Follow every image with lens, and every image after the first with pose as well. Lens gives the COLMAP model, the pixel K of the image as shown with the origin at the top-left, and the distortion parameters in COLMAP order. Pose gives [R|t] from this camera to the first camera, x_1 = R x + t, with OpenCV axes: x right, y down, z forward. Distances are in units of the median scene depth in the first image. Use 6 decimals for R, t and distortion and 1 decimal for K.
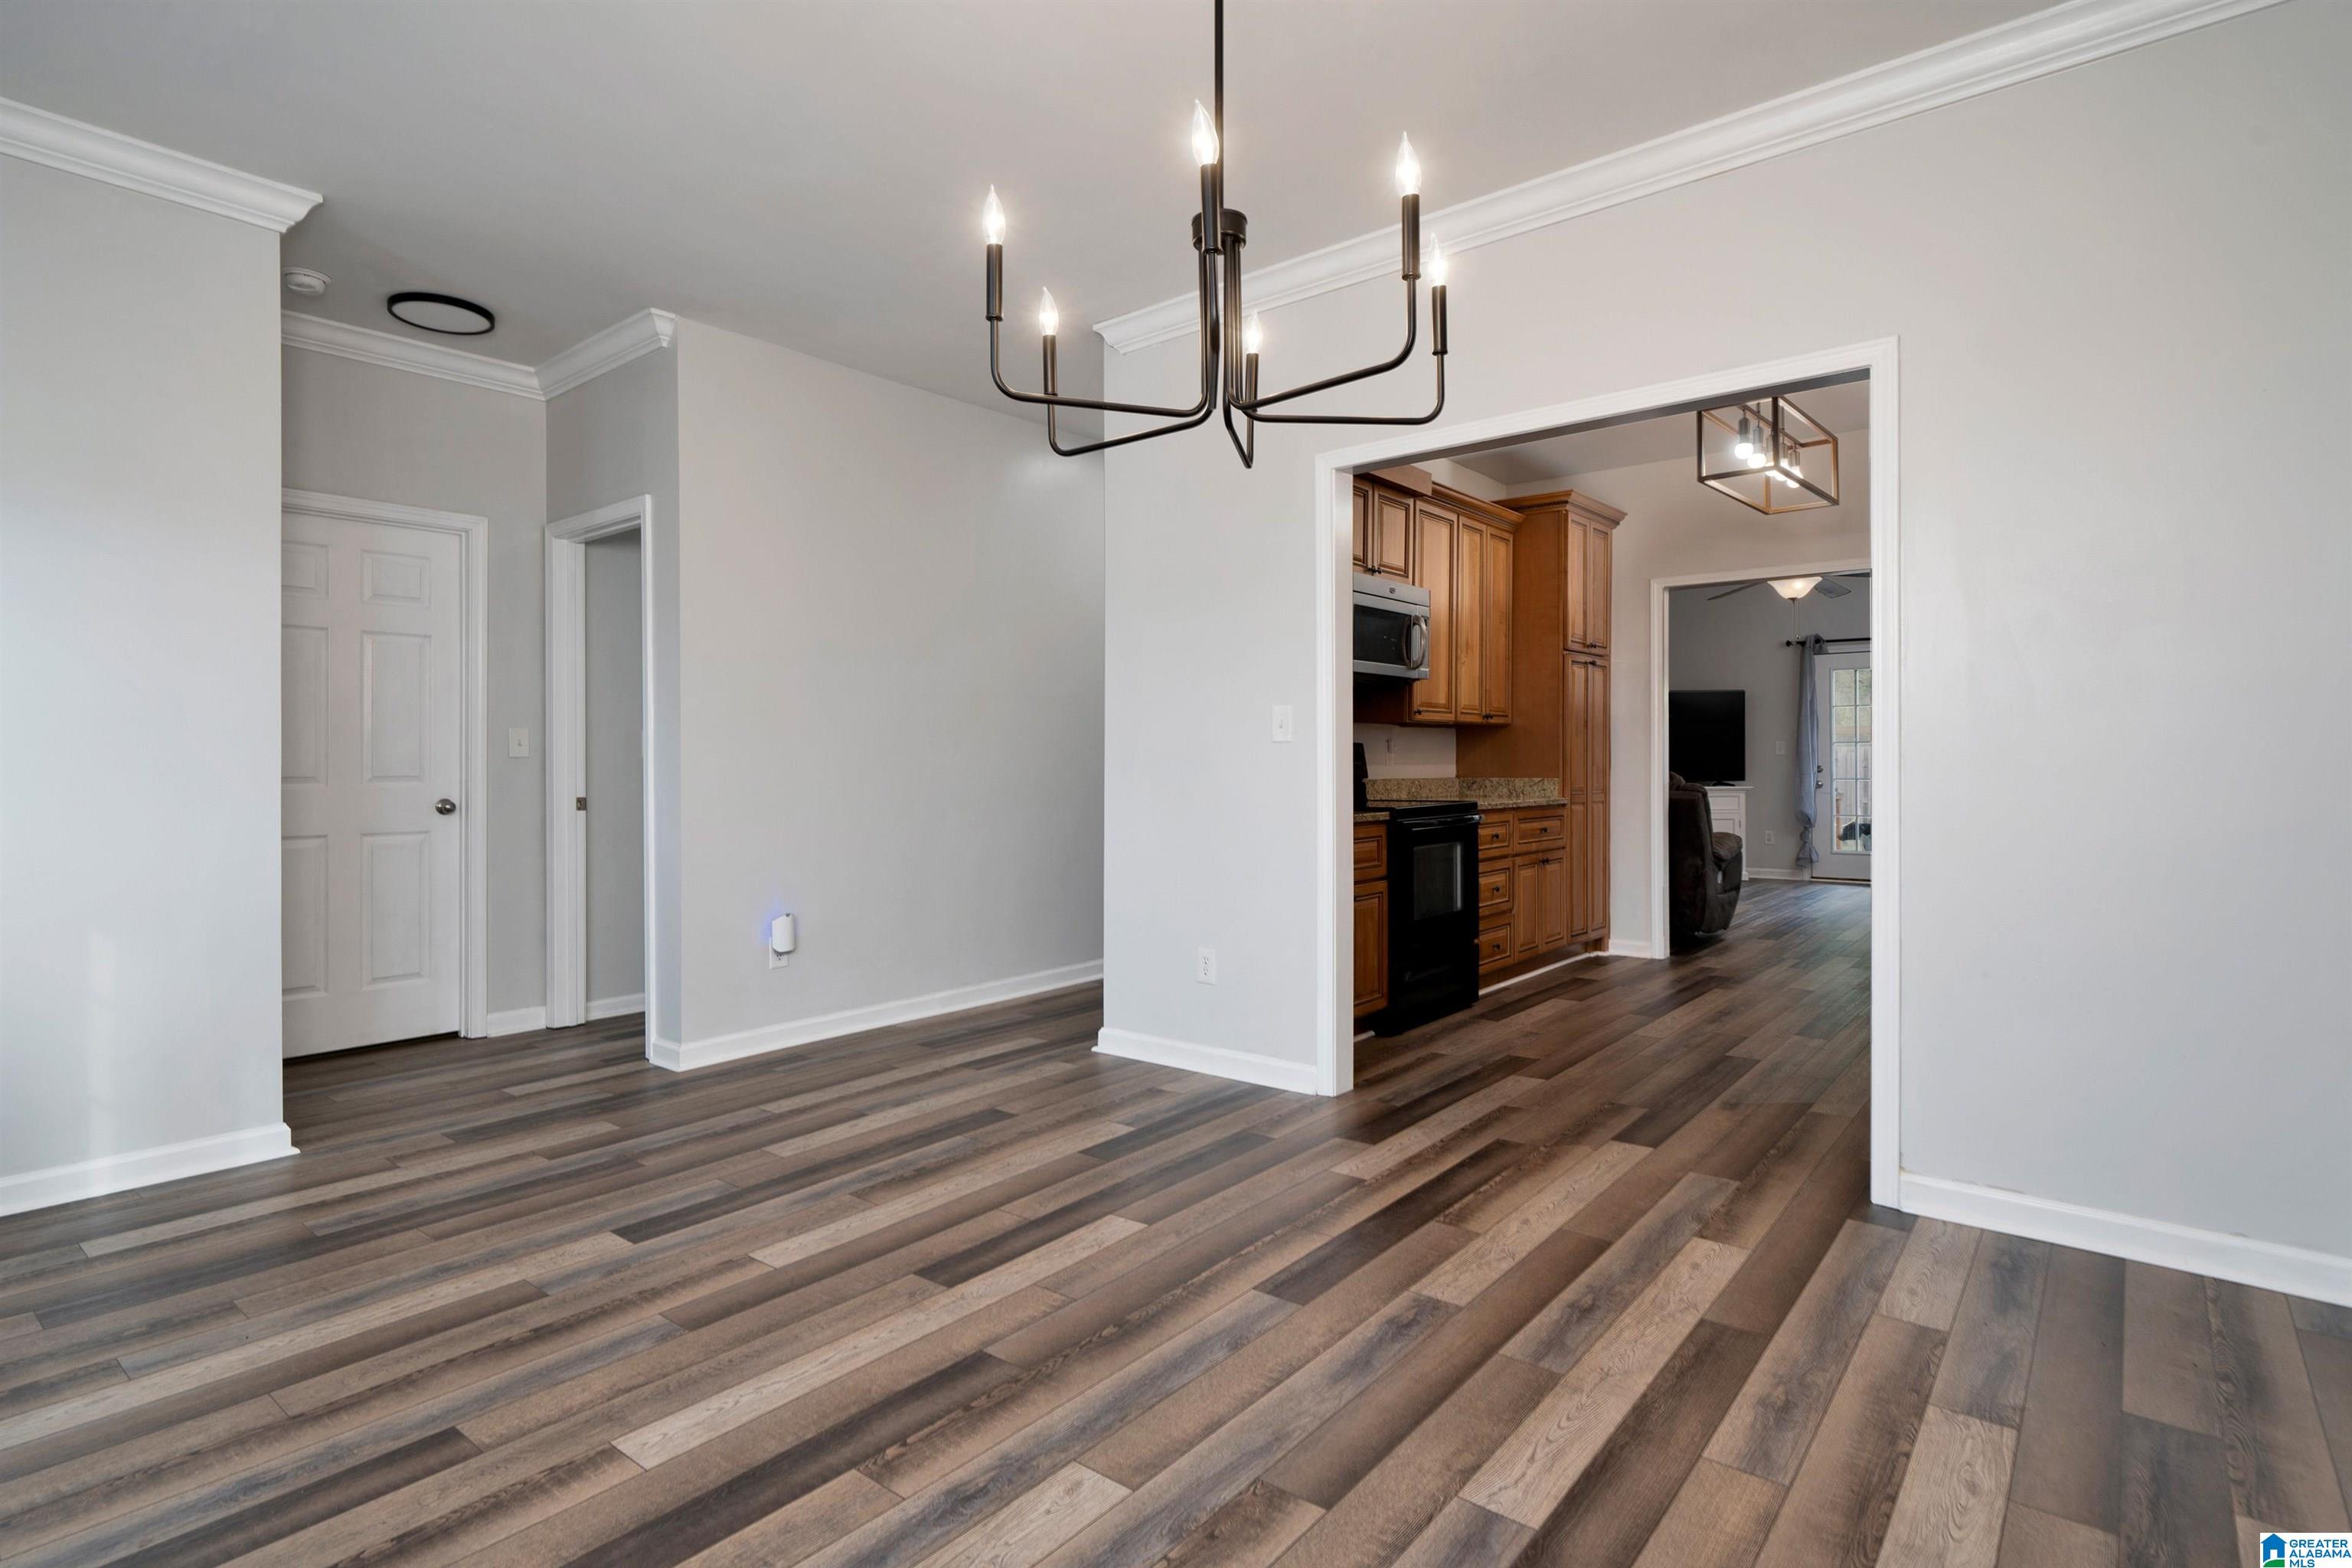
lens RADIAL K [[1133.5, 0, 1164.9], [0, 1133.5, 762.9], [0, 0, 1]] dist [-0.001638, -0.000152]
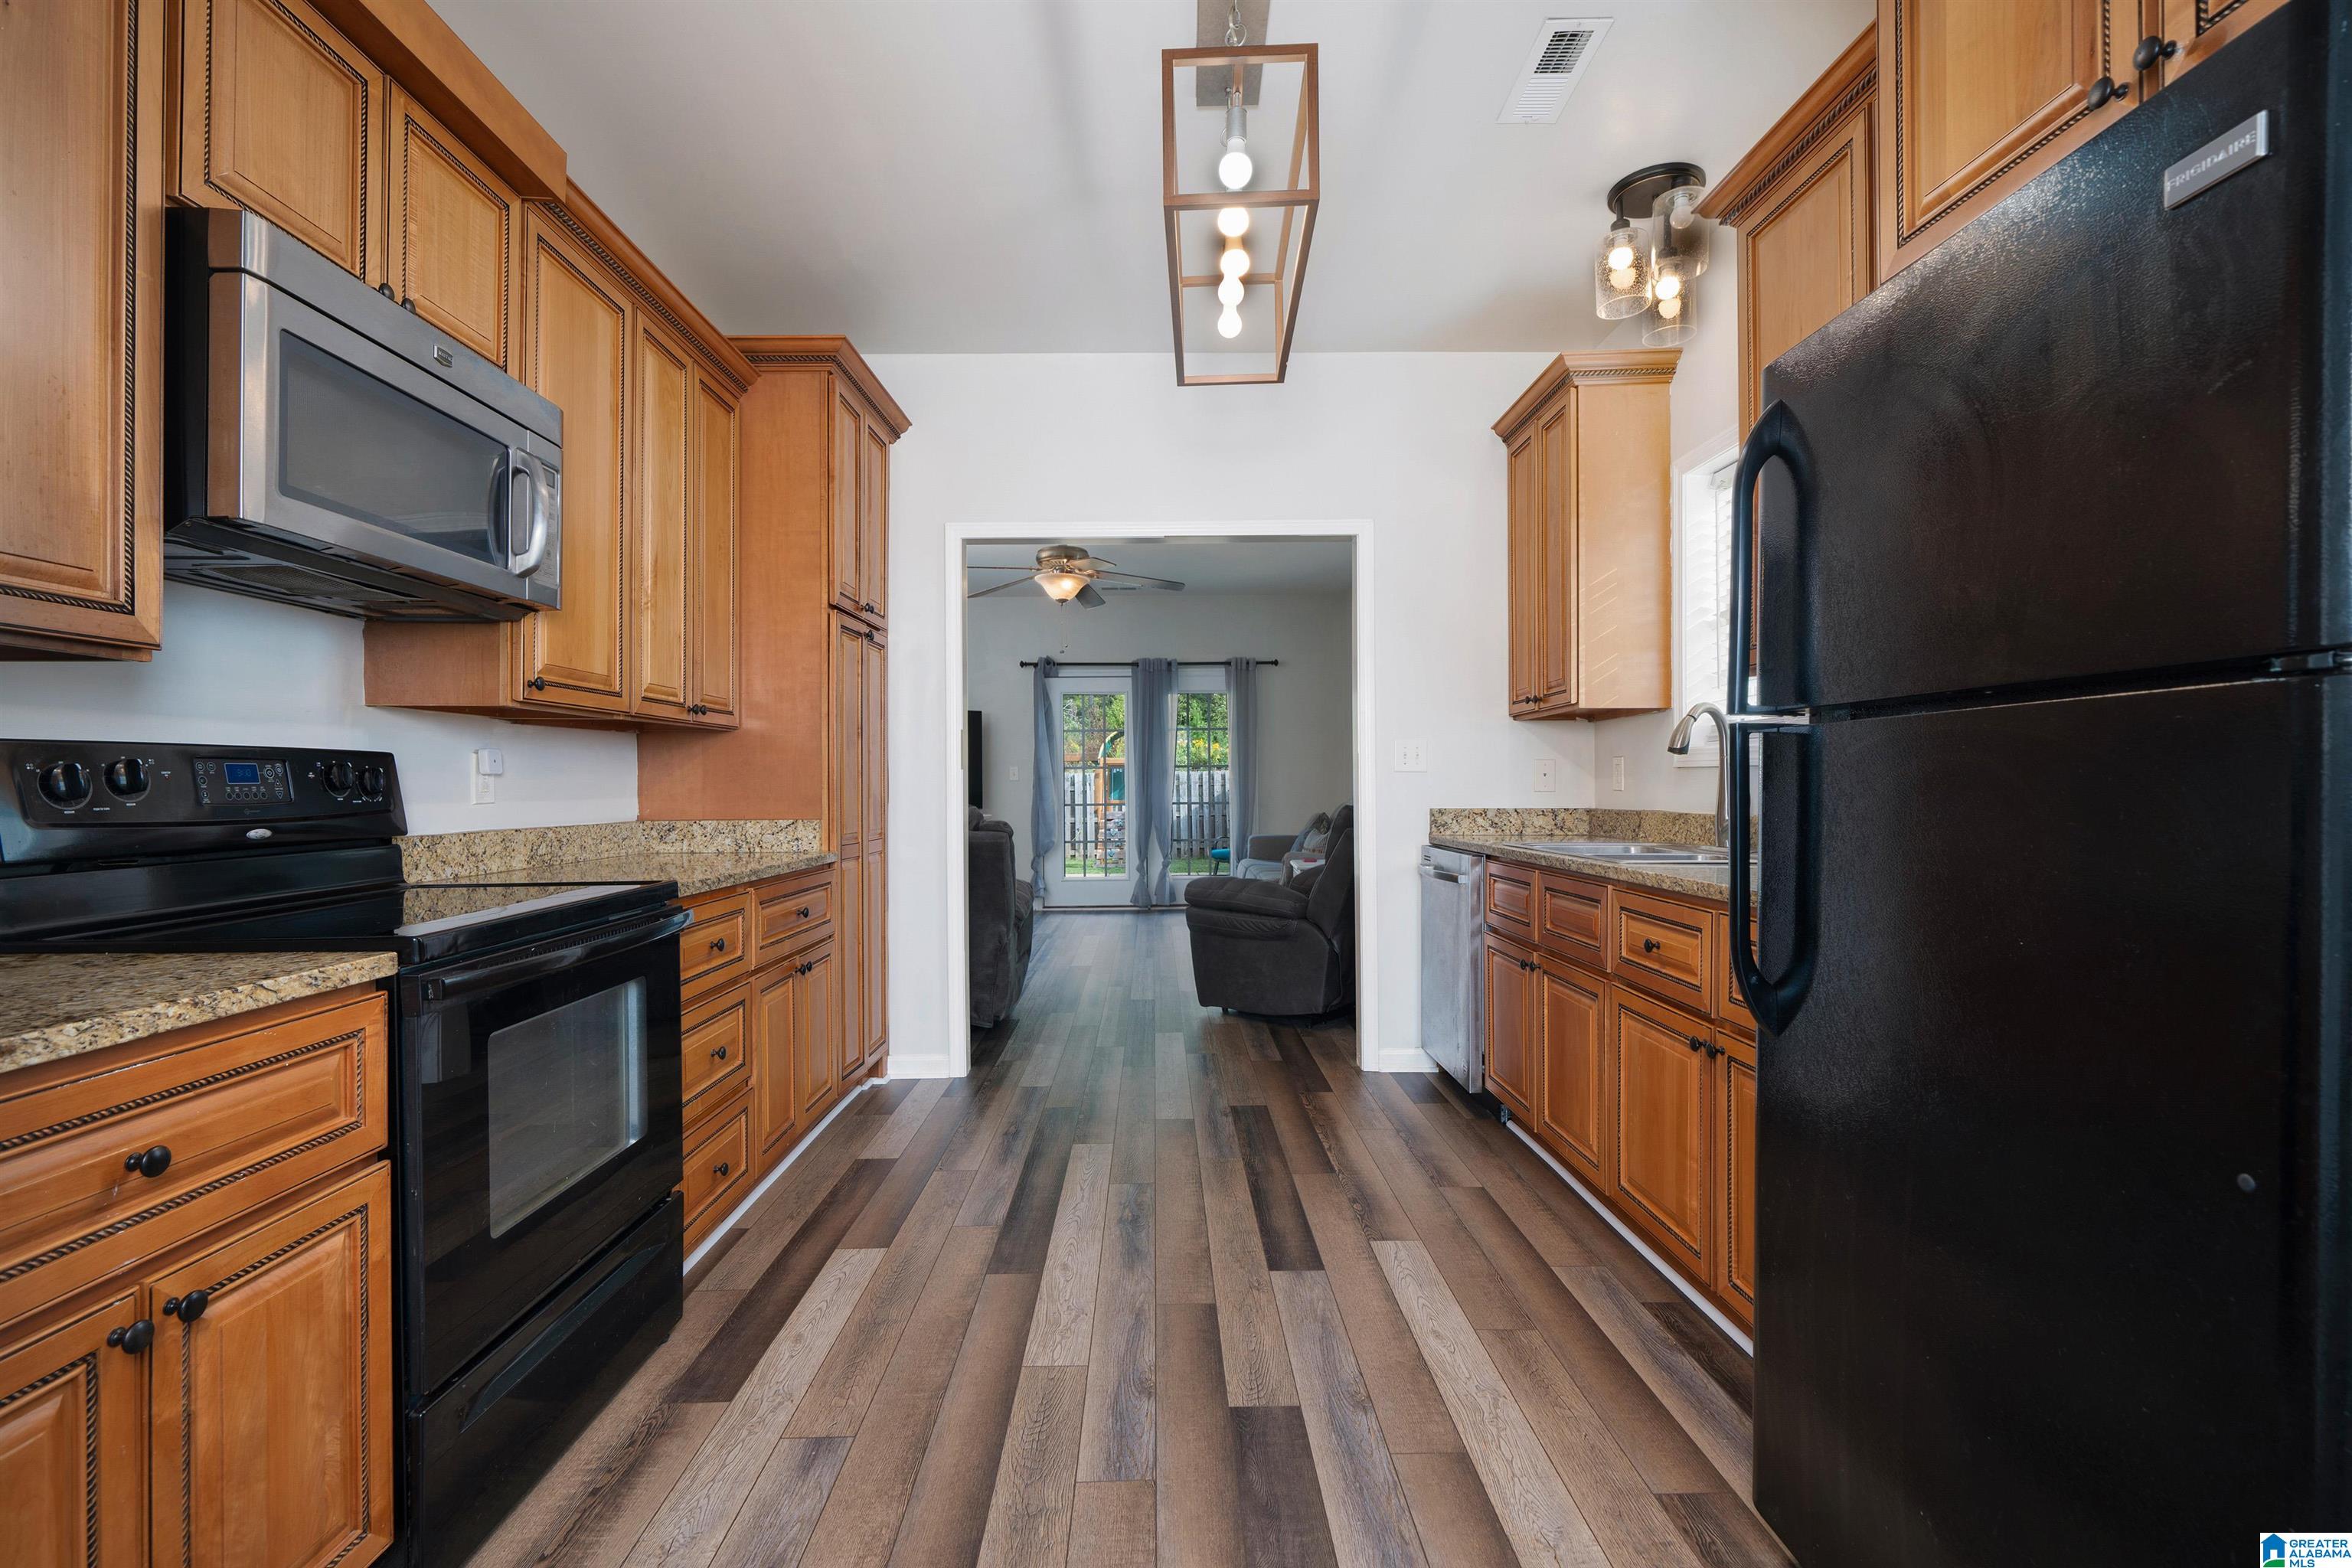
lens RADIAL K [[1035.6, 0, 1153.9], [0, 1035.6, 785.4], [0, 0, 1]] dist [0.000219, 0.000525]
pose [[0.764282, -0.002349, 0.644877, 0.124721], [0.004696, 0.999987, -0.001923, -0.002715], [-0.644865, 0.004498, 0.764284, 0.452756]]
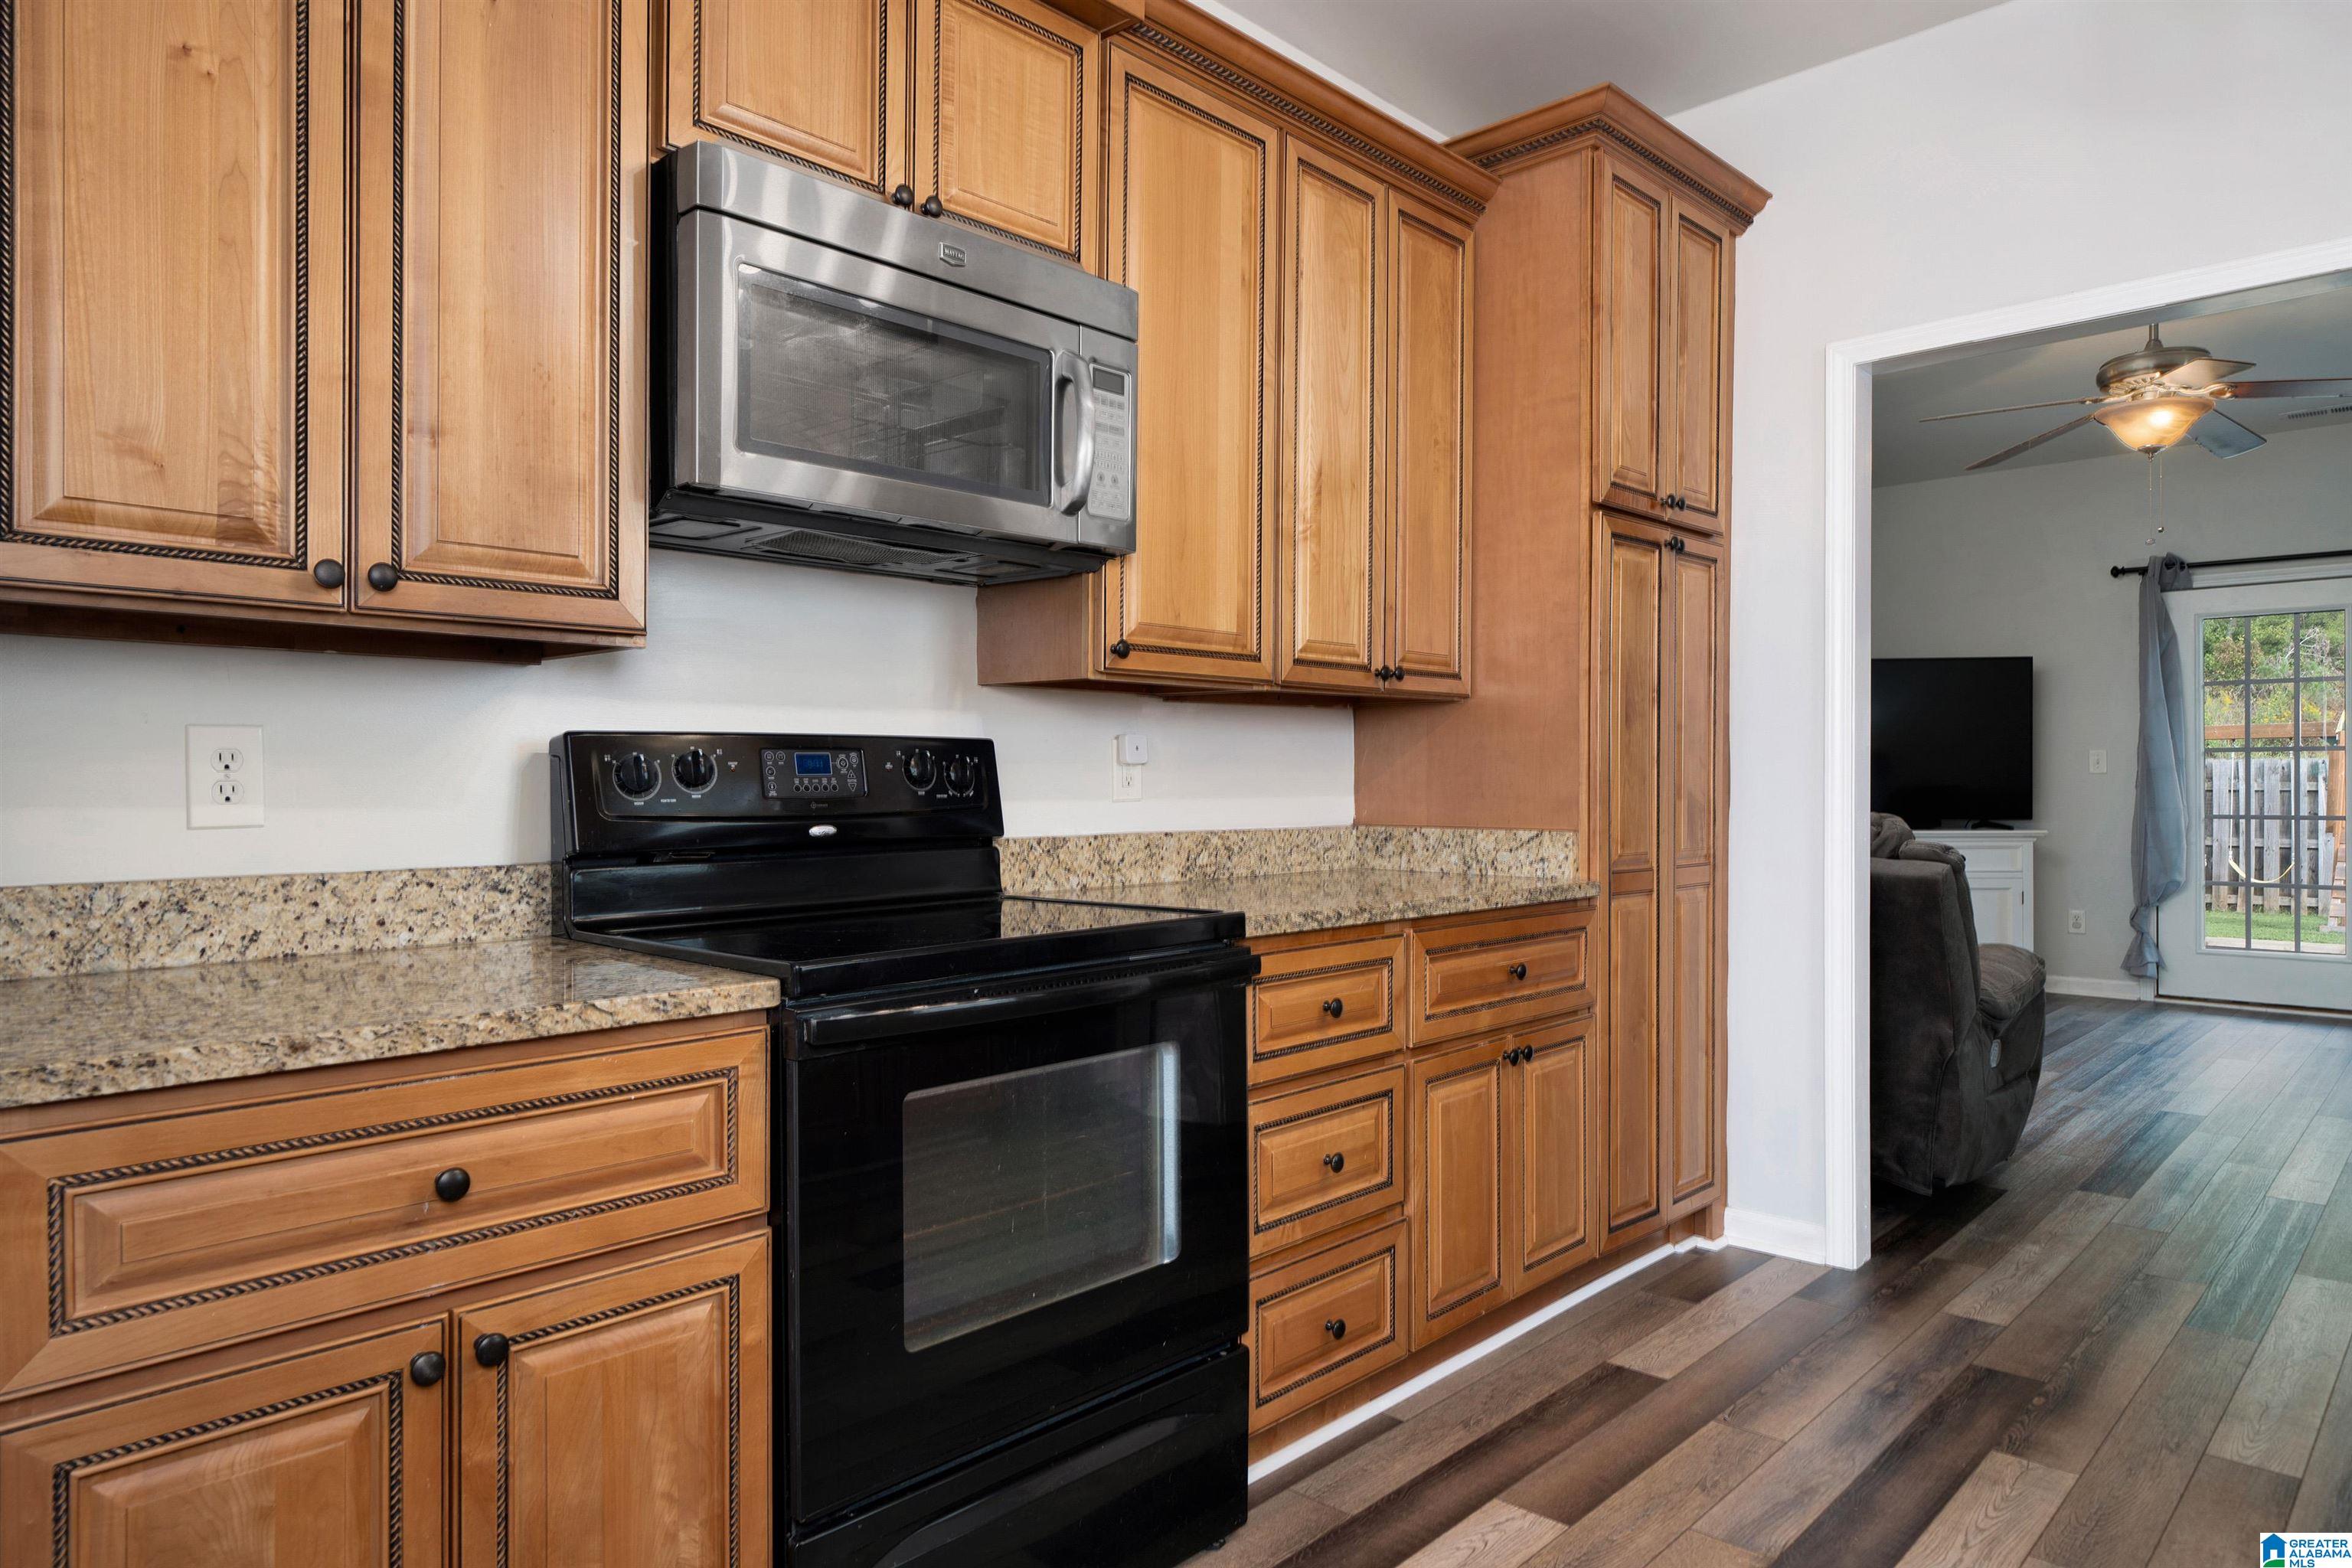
lens RADIAL K [[1423.2, 0, 1160.7], [0, 1423.2, 786.2], [0, 0, 1]] dist [-0.001591, 0.003091]
pose [[0.997846, 0.003429, -0.065503, 0.227072], [-0.003187, 0.999988, 0.003803, -0.003826], [0.065515, -0.003586, 0.997845, 0.478967]]
